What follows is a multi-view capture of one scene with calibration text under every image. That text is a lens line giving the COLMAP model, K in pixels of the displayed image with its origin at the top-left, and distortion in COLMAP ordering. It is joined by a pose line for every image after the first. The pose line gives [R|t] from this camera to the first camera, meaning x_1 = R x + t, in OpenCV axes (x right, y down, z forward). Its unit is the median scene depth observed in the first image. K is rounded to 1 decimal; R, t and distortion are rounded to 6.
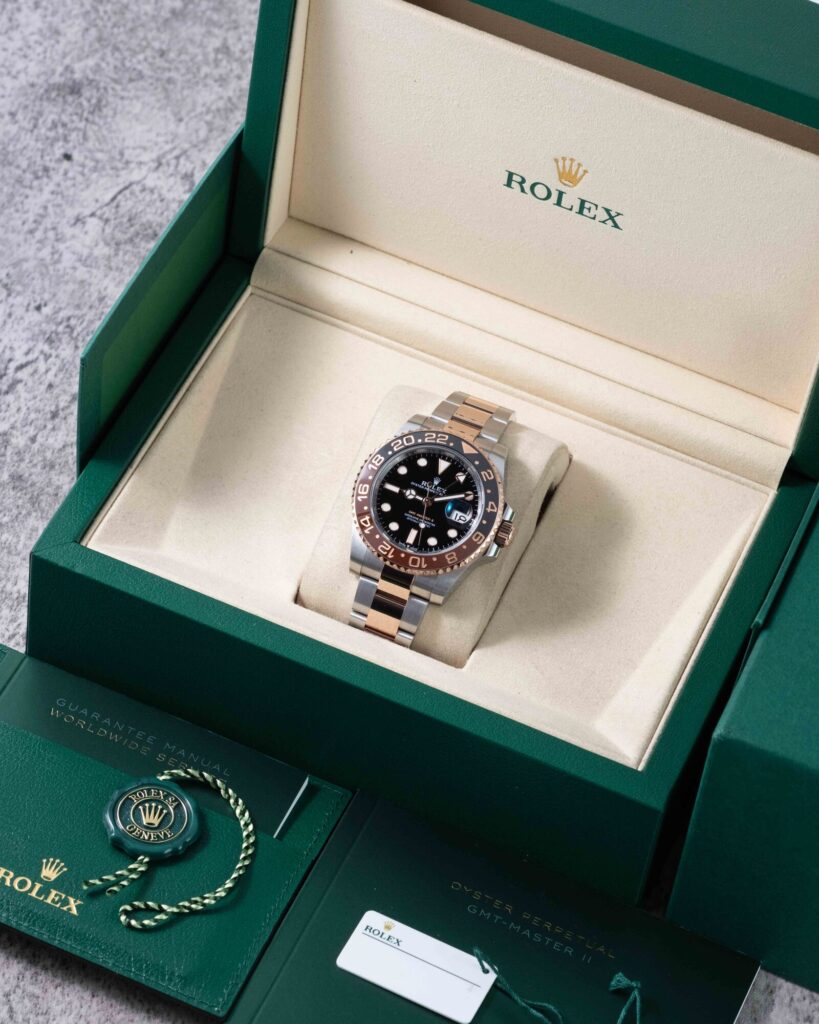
lens RADIAL K [[4213.2, 0, 413.1], [0, 4213.2, 514.2], [0, 0, 1]] dist [0.366550, 0.000000]
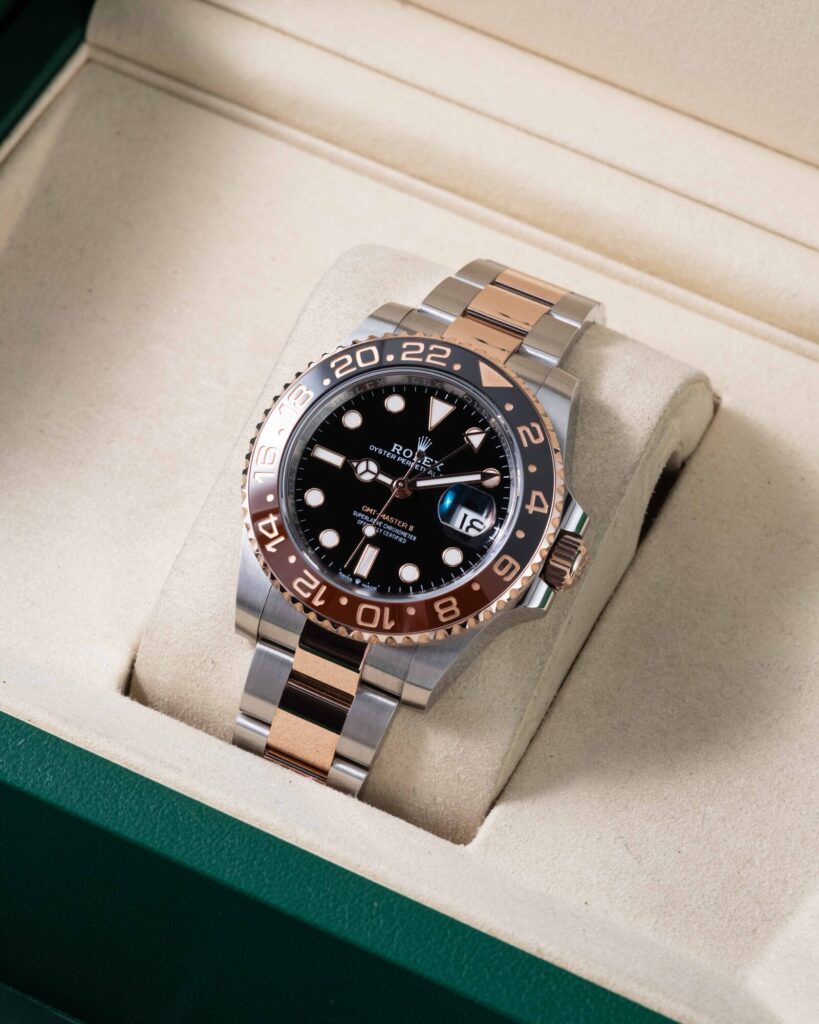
lens RADIAL K [[4213.2, 0, 403.1], [0, 4213.2, 513.1], [0, 0, 1]] dist [0.366550, 0.000000]
pose [[0.998090, 0.024290, -0.056807, 0.029987], [-0.023726, 0.999663, 0.010571, -0.005056], [0.057044, -0.009203, 0.998329, 0.524843]]
